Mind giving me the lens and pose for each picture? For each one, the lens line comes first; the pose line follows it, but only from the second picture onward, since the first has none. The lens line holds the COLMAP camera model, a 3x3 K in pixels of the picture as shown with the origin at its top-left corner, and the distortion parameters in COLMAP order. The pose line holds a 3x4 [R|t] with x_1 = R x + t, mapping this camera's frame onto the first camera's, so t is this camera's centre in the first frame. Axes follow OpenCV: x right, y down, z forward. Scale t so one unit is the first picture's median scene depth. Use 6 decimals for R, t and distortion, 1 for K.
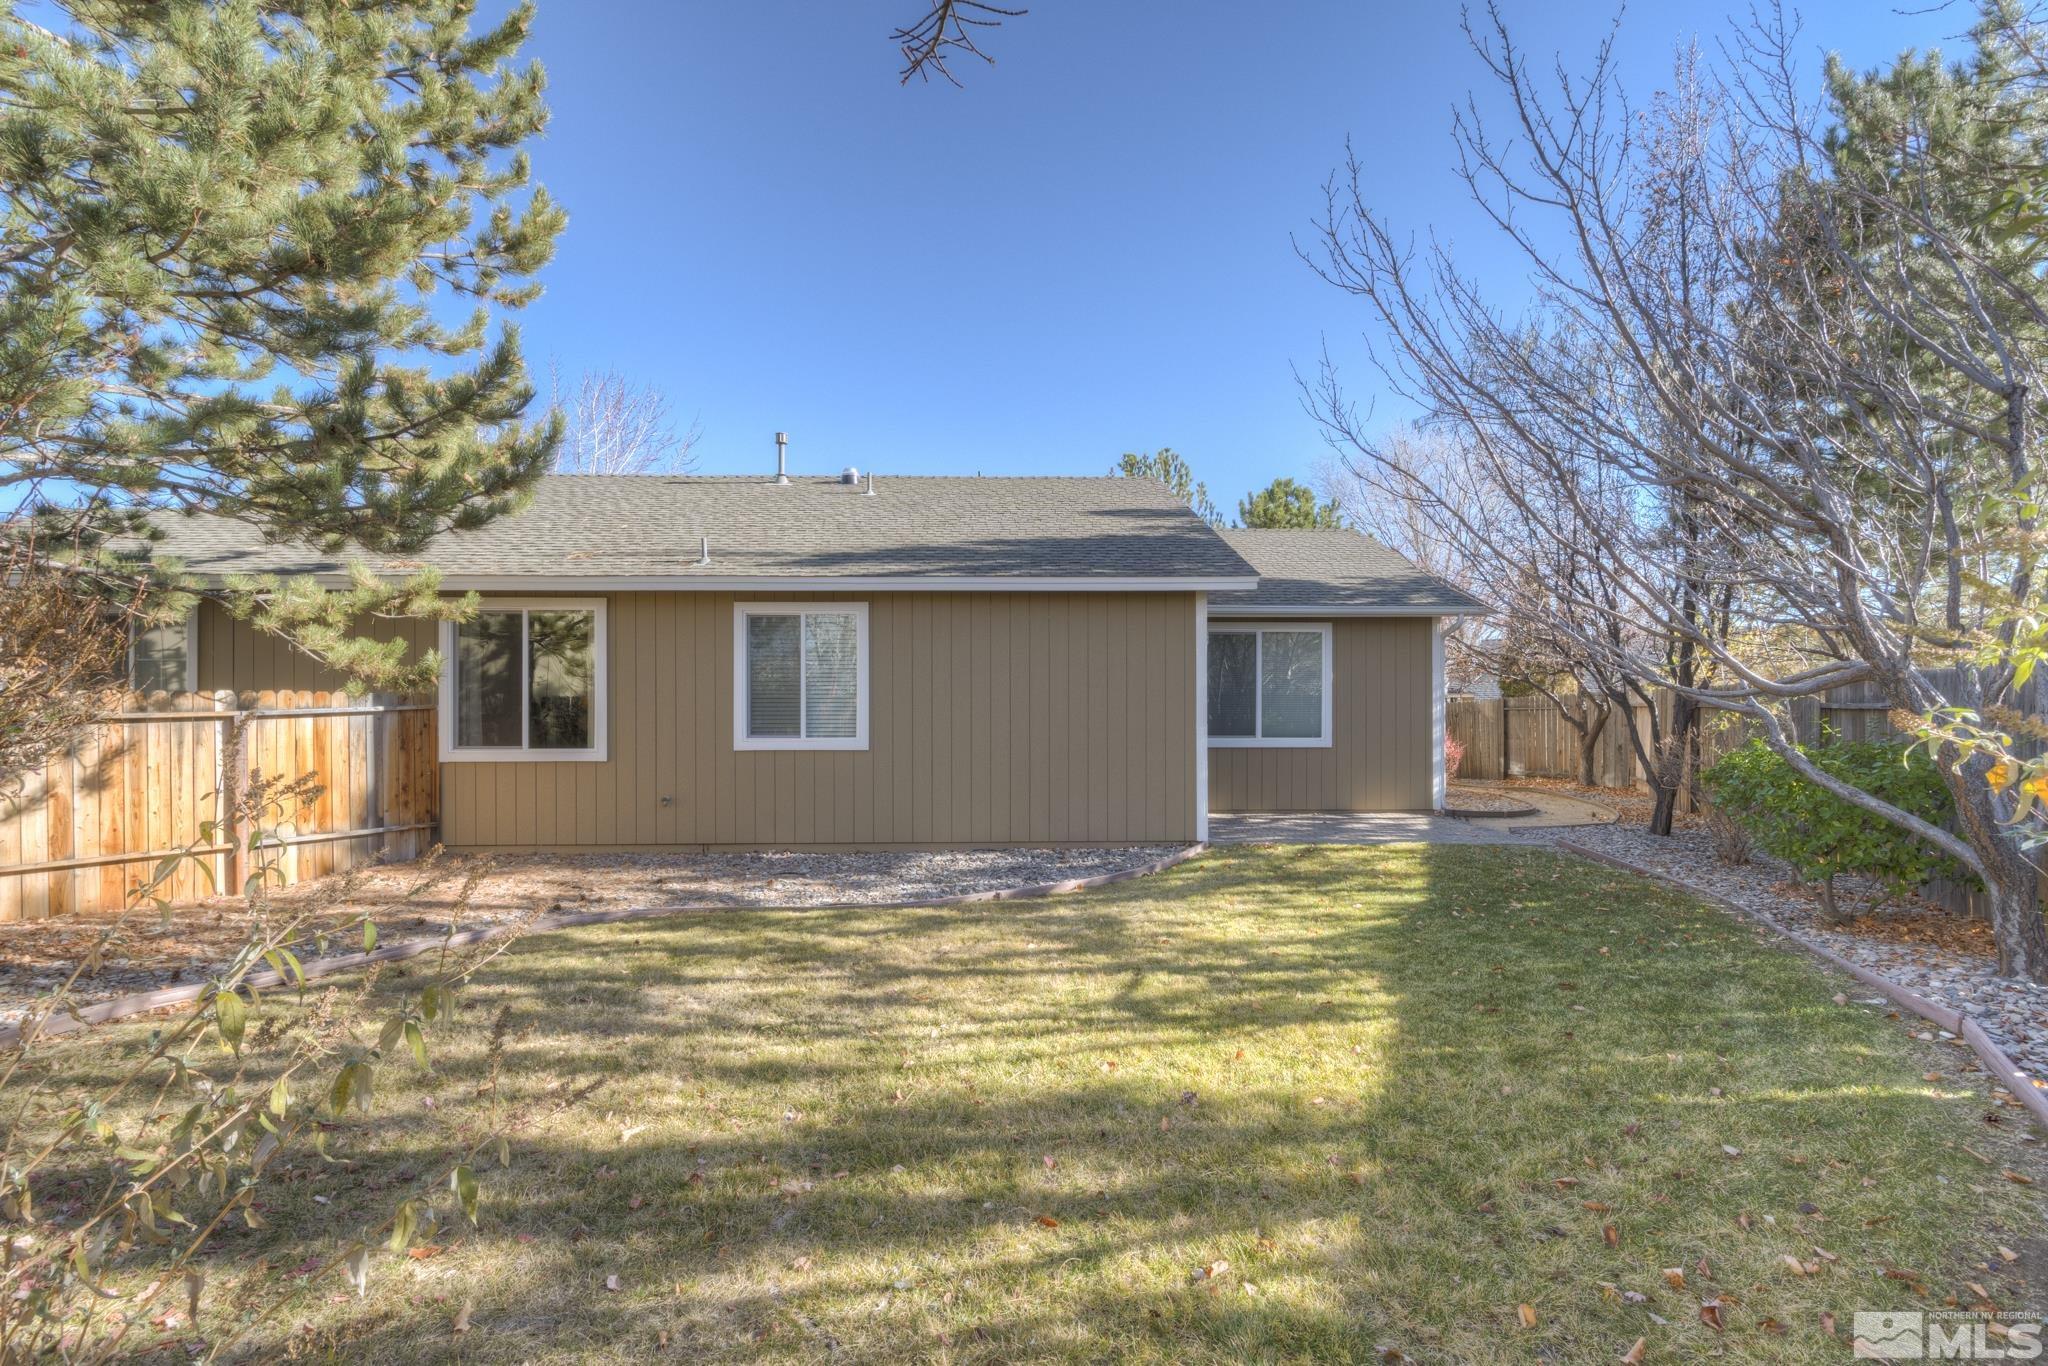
lens RADIAL K [[904.5, 0, 1030.3], [0, 904.5, 704.1], [0, 0, 1]] dist [0.000185, -0.000210]
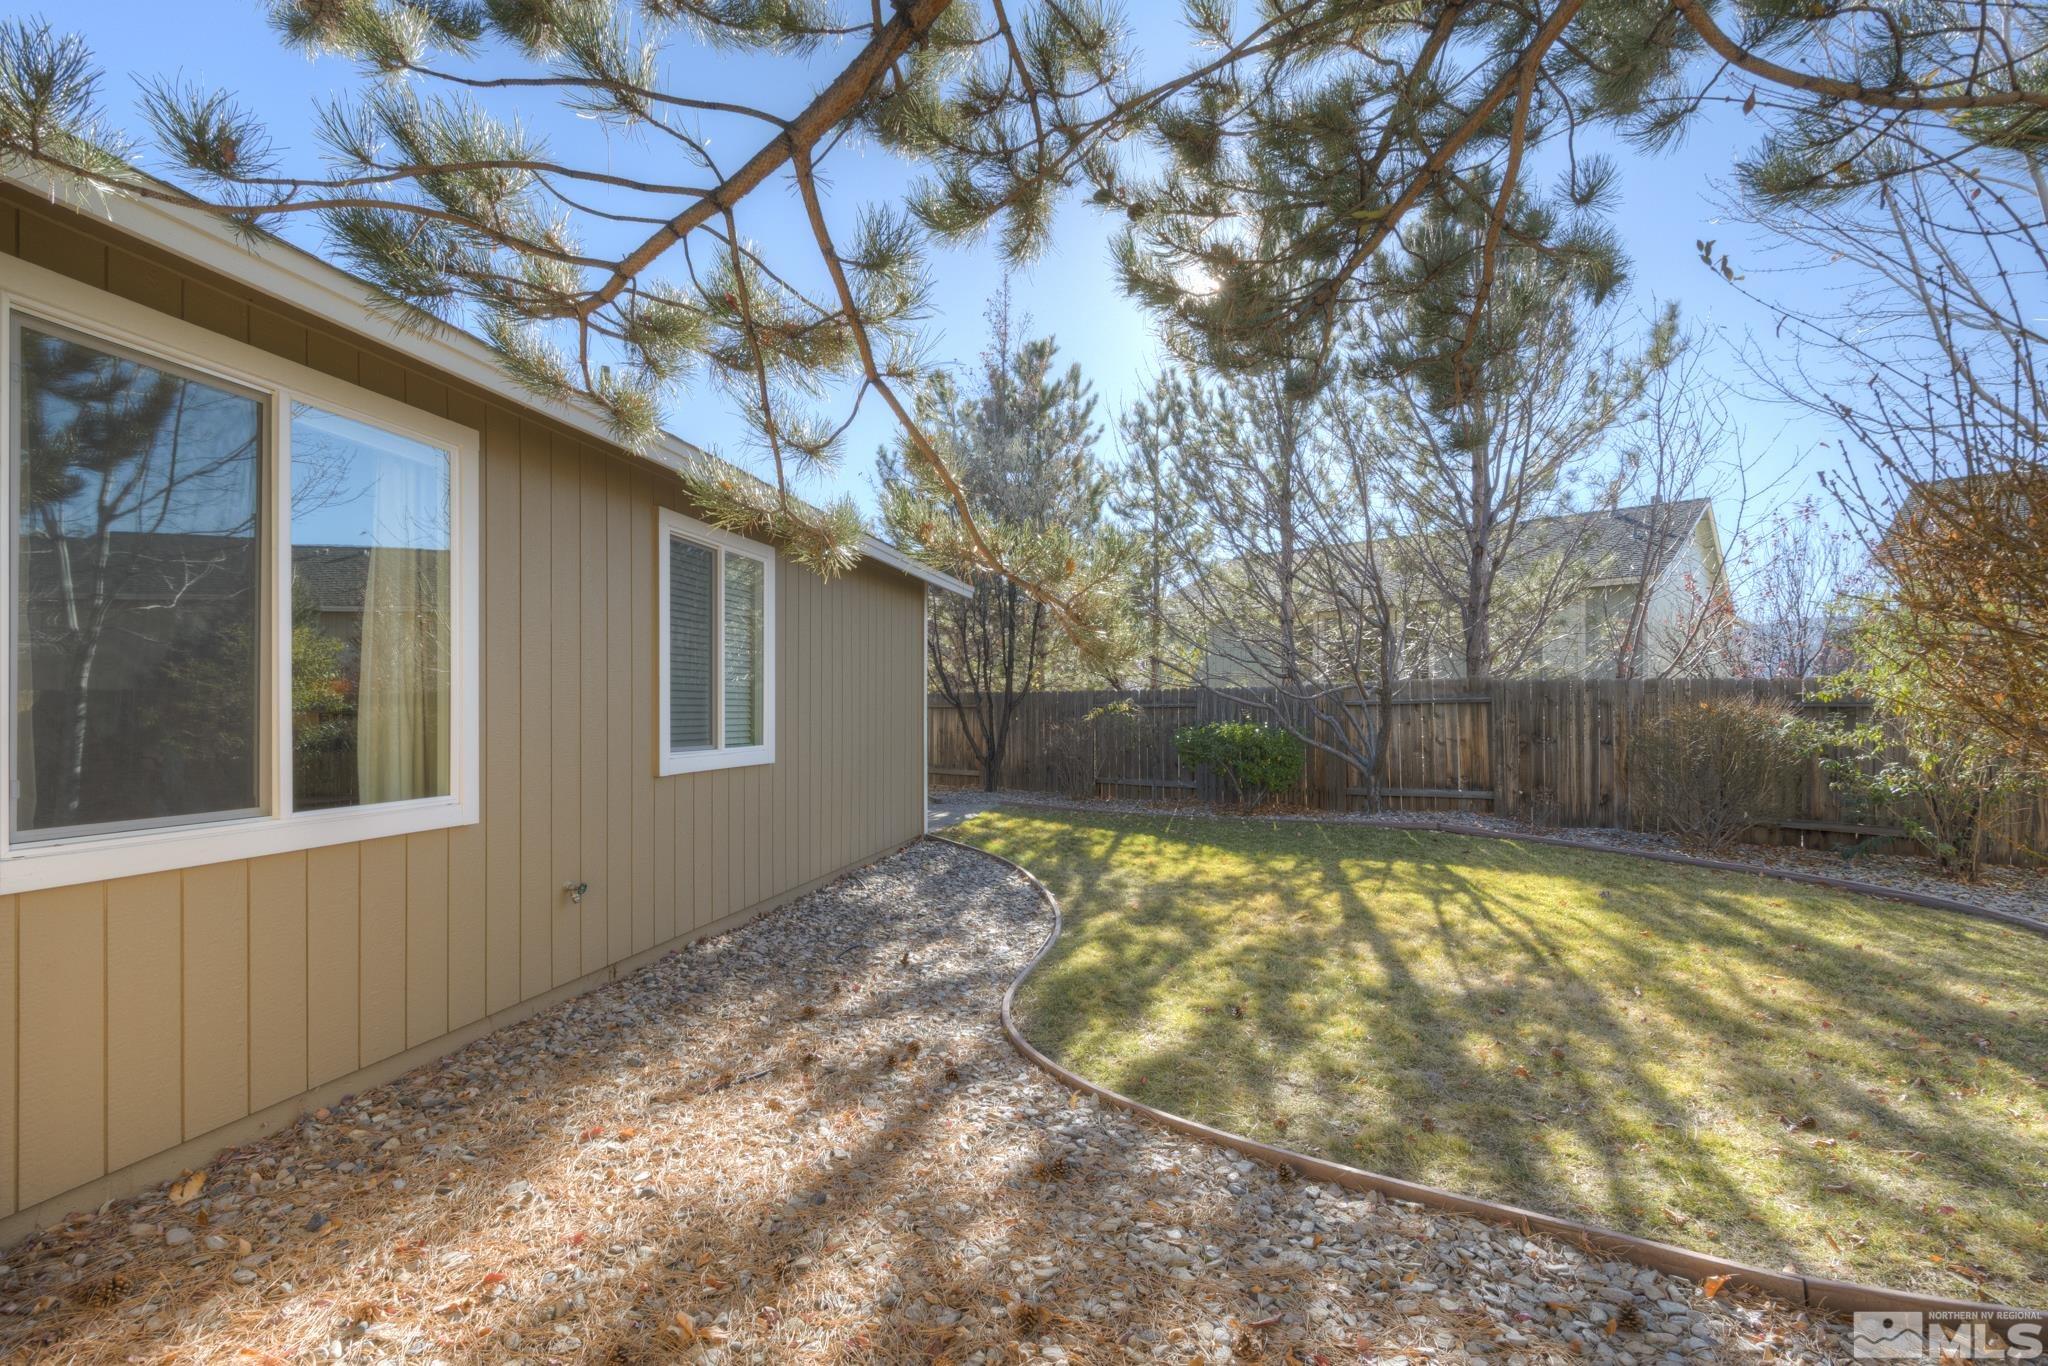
lens RADIAL K [[904.5, 0, 1030.3], [0, 904.5, 704.1], [0, 0, 1]] dist [0.000185, -0.000210]
pose [[0.279935, 0.004403, 0.960009, -1.102935], [-0.001330, 0.999990, -0.004198, 0.014222], [-0.960018, -0.000102, 0.279938, 0.876373]]
